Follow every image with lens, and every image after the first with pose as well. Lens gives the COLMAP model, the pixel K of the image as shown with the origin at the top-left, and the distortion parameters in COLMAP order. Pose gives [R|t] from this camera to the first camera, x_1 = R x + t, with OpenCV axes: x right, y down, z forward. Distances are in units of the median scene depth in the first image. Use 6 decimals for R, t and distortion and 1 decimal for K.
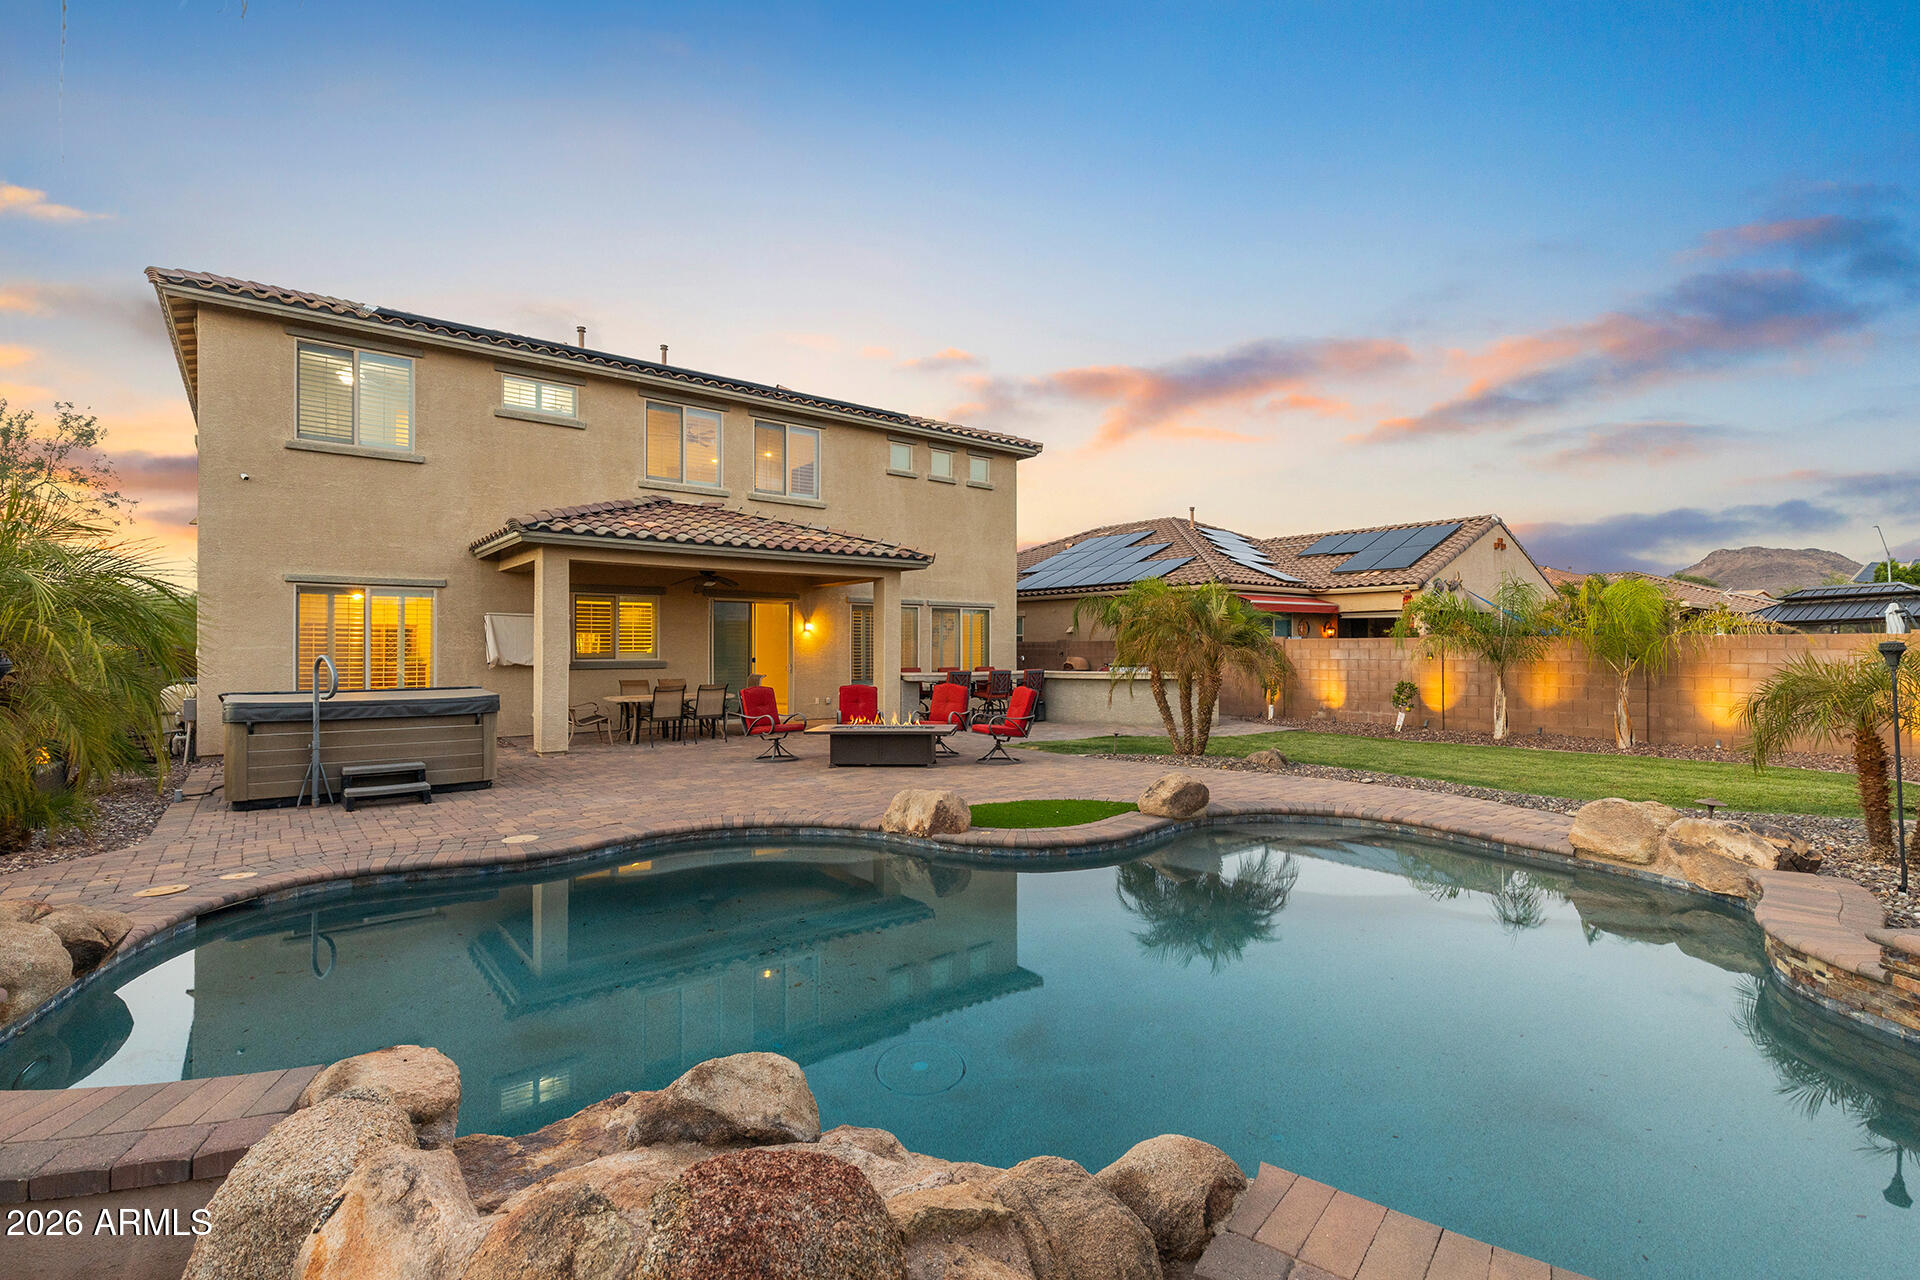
lens RADIAL K [[875.0, 0, 958.8], [0, 875.0, 640.8], [0, 0, 1]] dist [0.001928, -0.001040]
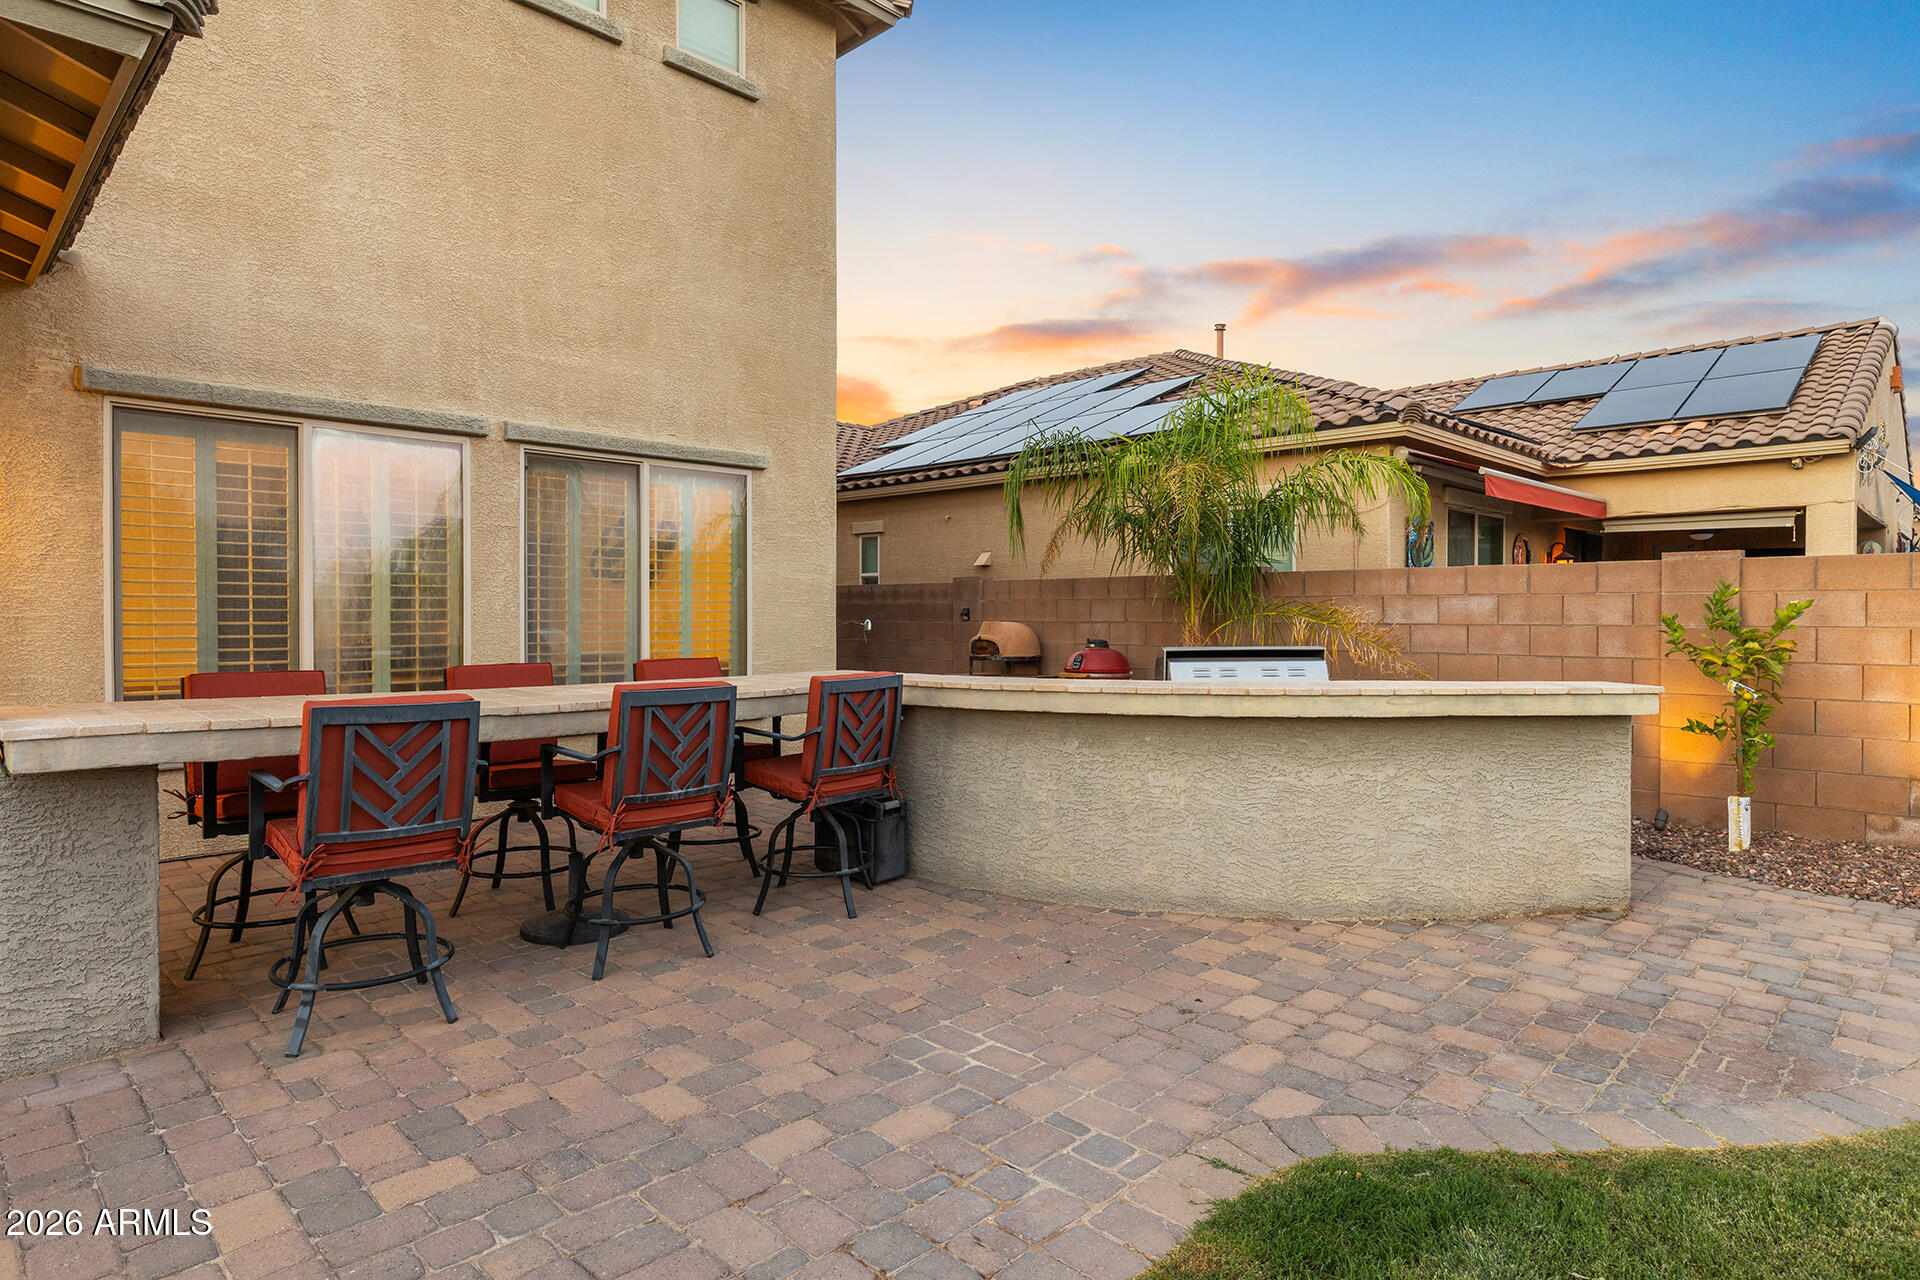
lens RADIAL K [[1076.0, 0, 960.0], [0, 1076.0, 640.0], [0, 0, 1]] dist [-0.001410, -0.000371]
pose [[0.993138, -0.001939, 0.116935, 0.078617], [-0.001848, 0.999477, 0.032273, 0.014850], [-0.116937, -0.032268, 0.992615, 0.700808]]
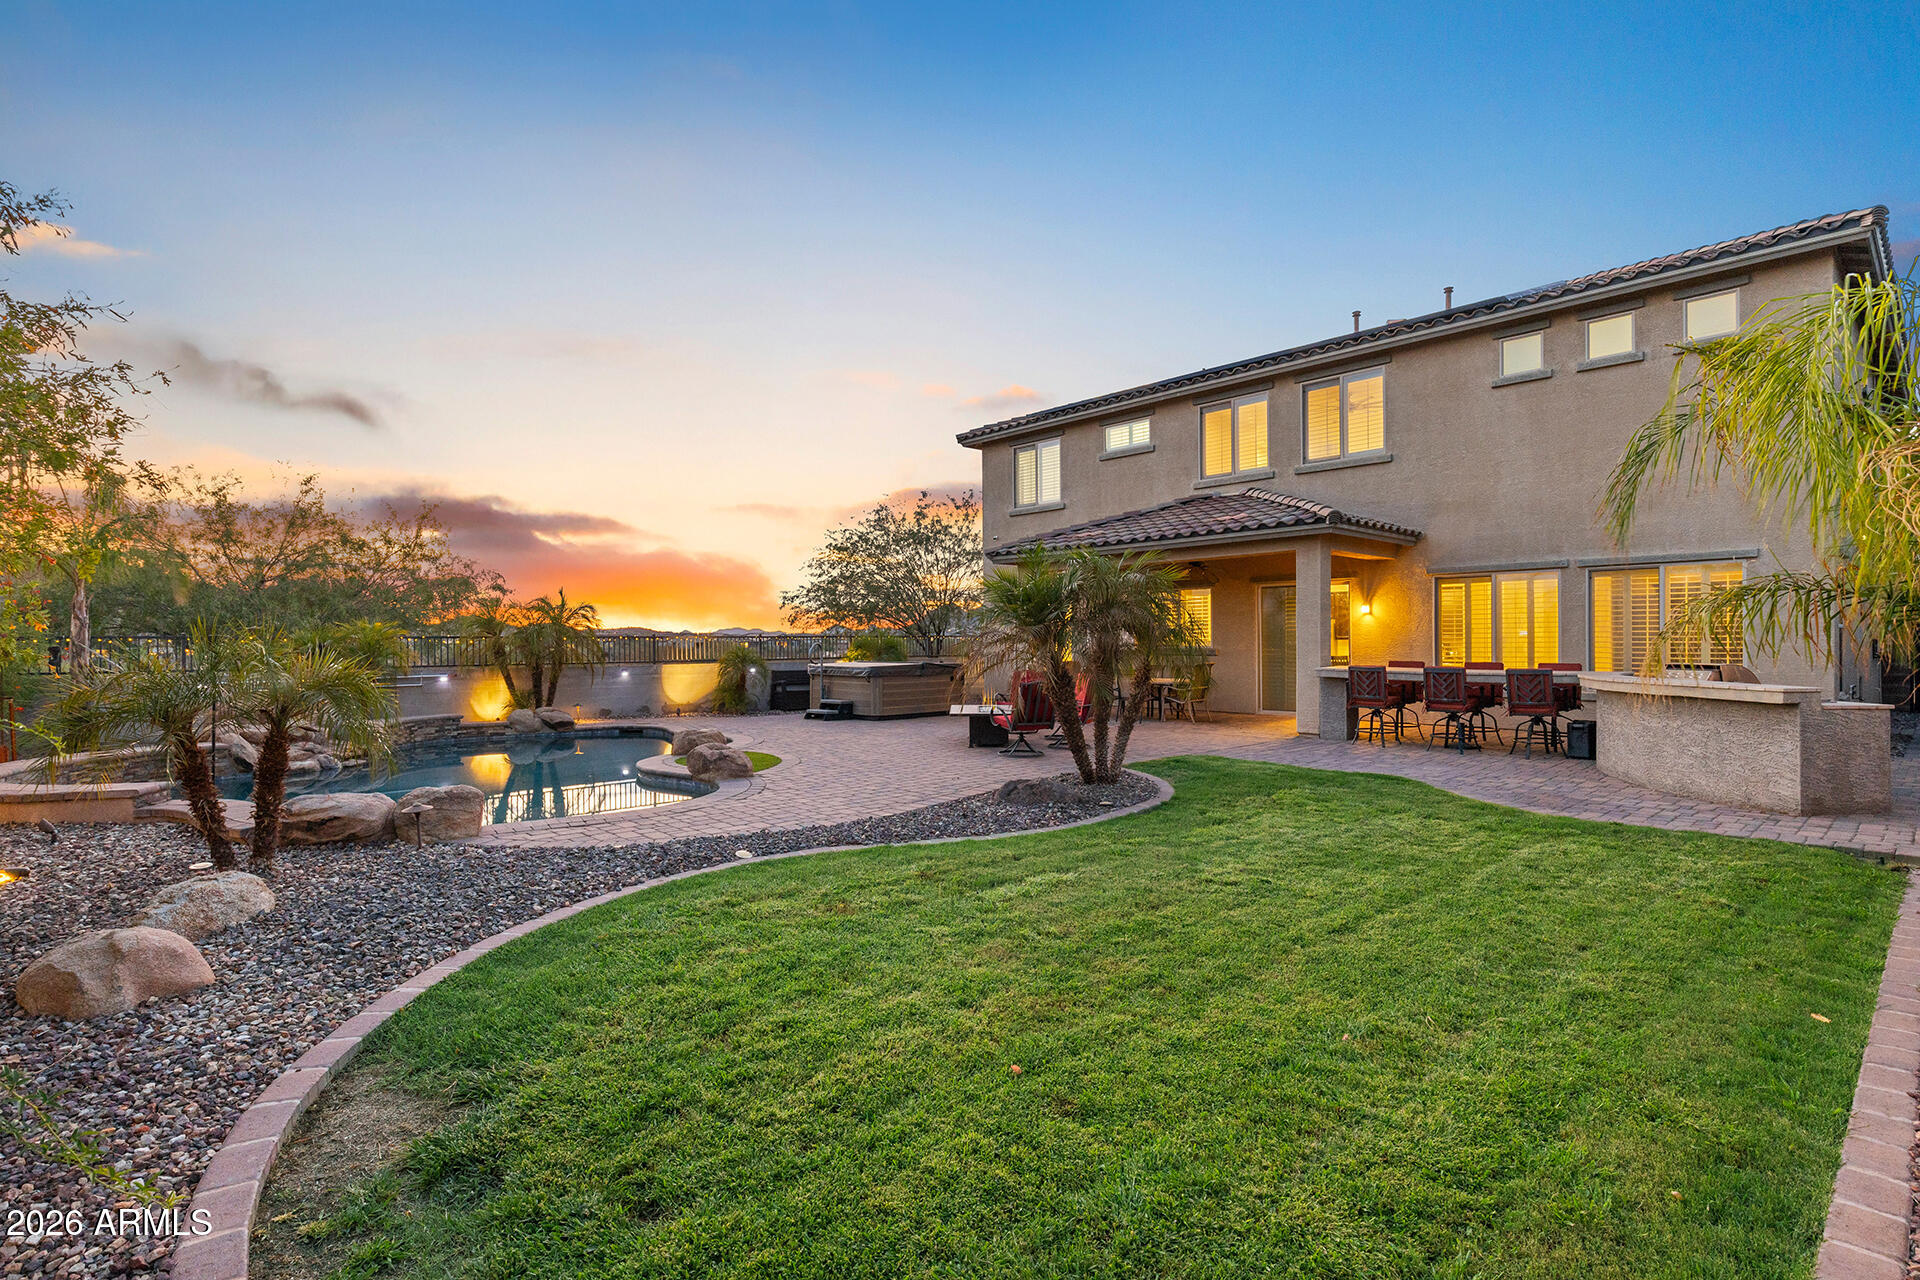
lens RADIAL K [[942.6, 0, 960.0], [0, 942.6, 640.0], [0, 0, 1]] dist [-0.012498, 0.002353]
pose [[0.071378, -0.003046, -0.997445, 0.691347], [0.014539, 0.999892, -0.002013, 0.009251], [0.997343, -0.014358, 0.071415, 0.548447]]
